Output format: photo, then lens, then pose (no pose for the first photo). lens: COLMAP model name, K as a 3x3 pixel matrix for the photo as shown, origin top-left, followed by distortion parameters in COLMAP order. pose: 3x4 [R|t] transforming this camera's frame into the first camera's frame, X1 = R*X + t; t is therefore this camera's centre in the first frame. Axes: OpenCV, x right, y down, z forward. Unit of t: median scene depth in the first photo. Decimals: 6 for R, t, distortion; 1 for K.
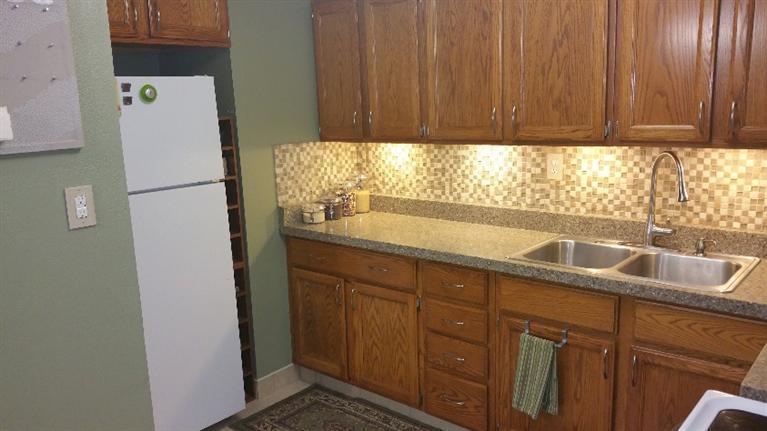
lens RADIAL K [[613.0, 0, 383.5], [0, 613.0, 215.5], [0, 0, 1]] dist [0.133176, -0.336520]
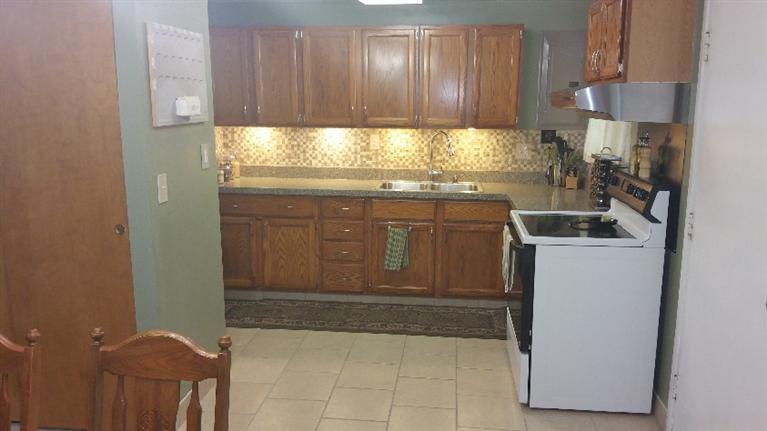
lens RADIAL K [[613.0, 0, 383.5], [0, 613.0, 215.5], [0, 0, 1]] dist [0.133176, -0.336520]
pose [[0.819687, -0.067651, 0.568803, -0.677623], [0.069485, 0.997412, 0.018495, 0.094607], [-0.568582, 0.024363, 0.822266, -0.417627]]
